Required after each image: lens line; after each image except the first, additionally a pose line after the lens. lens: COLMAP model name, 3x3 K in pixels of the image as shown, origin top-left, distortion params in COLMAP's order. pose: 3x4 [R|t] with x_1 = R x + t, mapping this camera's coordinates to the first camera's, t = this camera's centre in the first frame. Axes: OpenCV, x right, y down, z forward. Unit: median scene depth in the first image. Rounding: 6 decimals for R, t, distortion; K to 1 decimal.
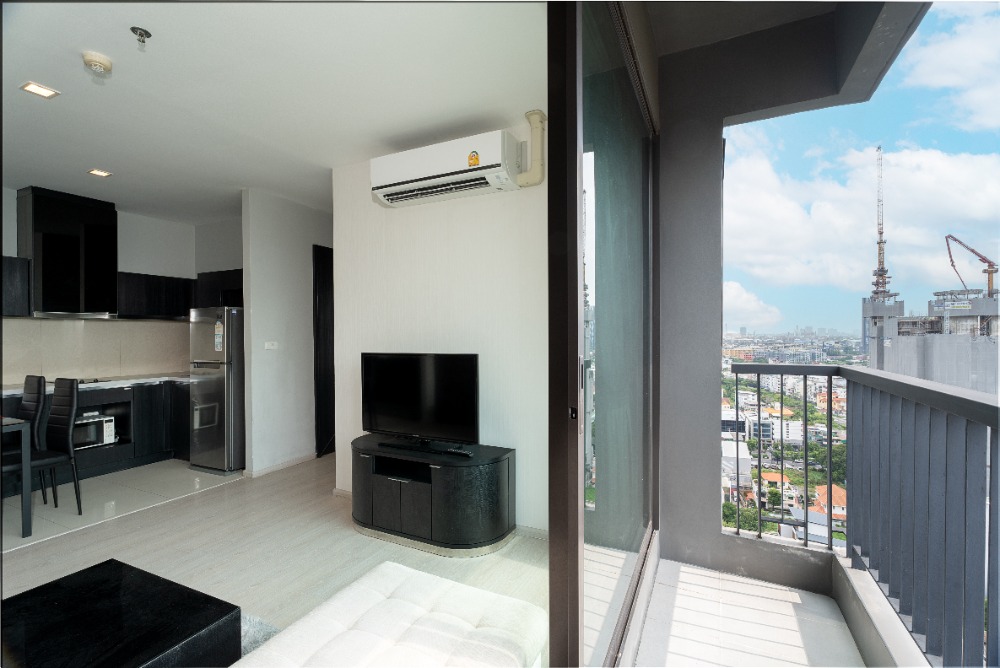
lens RADIAL K [[440.7, 0, 501.6], [0, 440.7, 336.1], [0, 0, 1]] dist [0.002564, 0.000370]
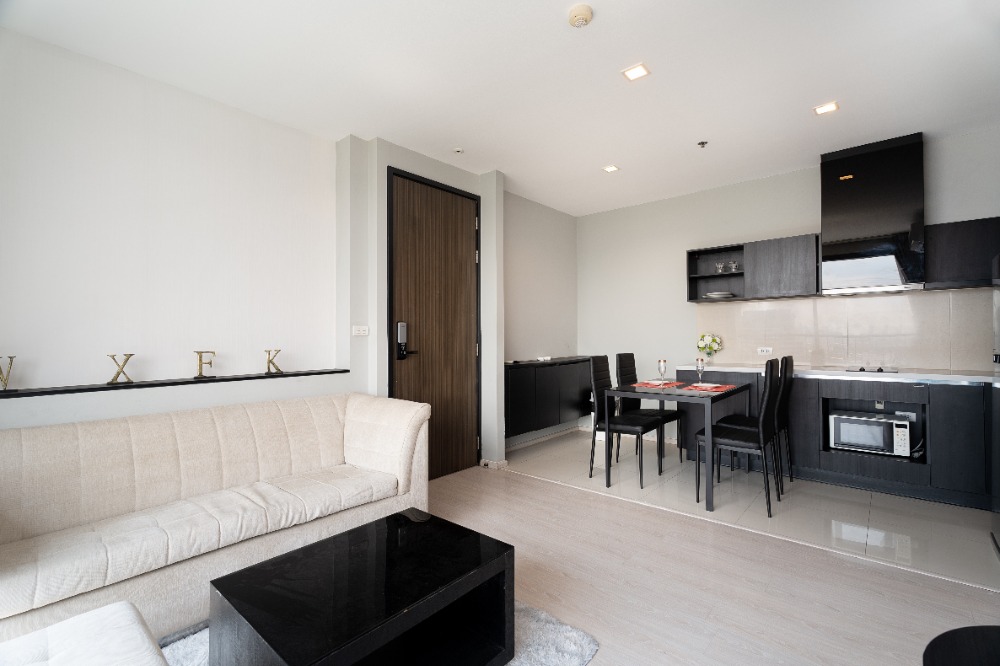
lens RADIAL K [[440.7, 0, 501.6], [0, 440.7, 335.1], [0, 0, 1]] dist [0.002564, 0.000370]
pose [[-0.251514, 0.005848, -0.967836, 0.016907], [0.005207, 0.999975, 0.004690, 0.033626], [0.967840, -0.003860, -0.251538, 0.595329]]
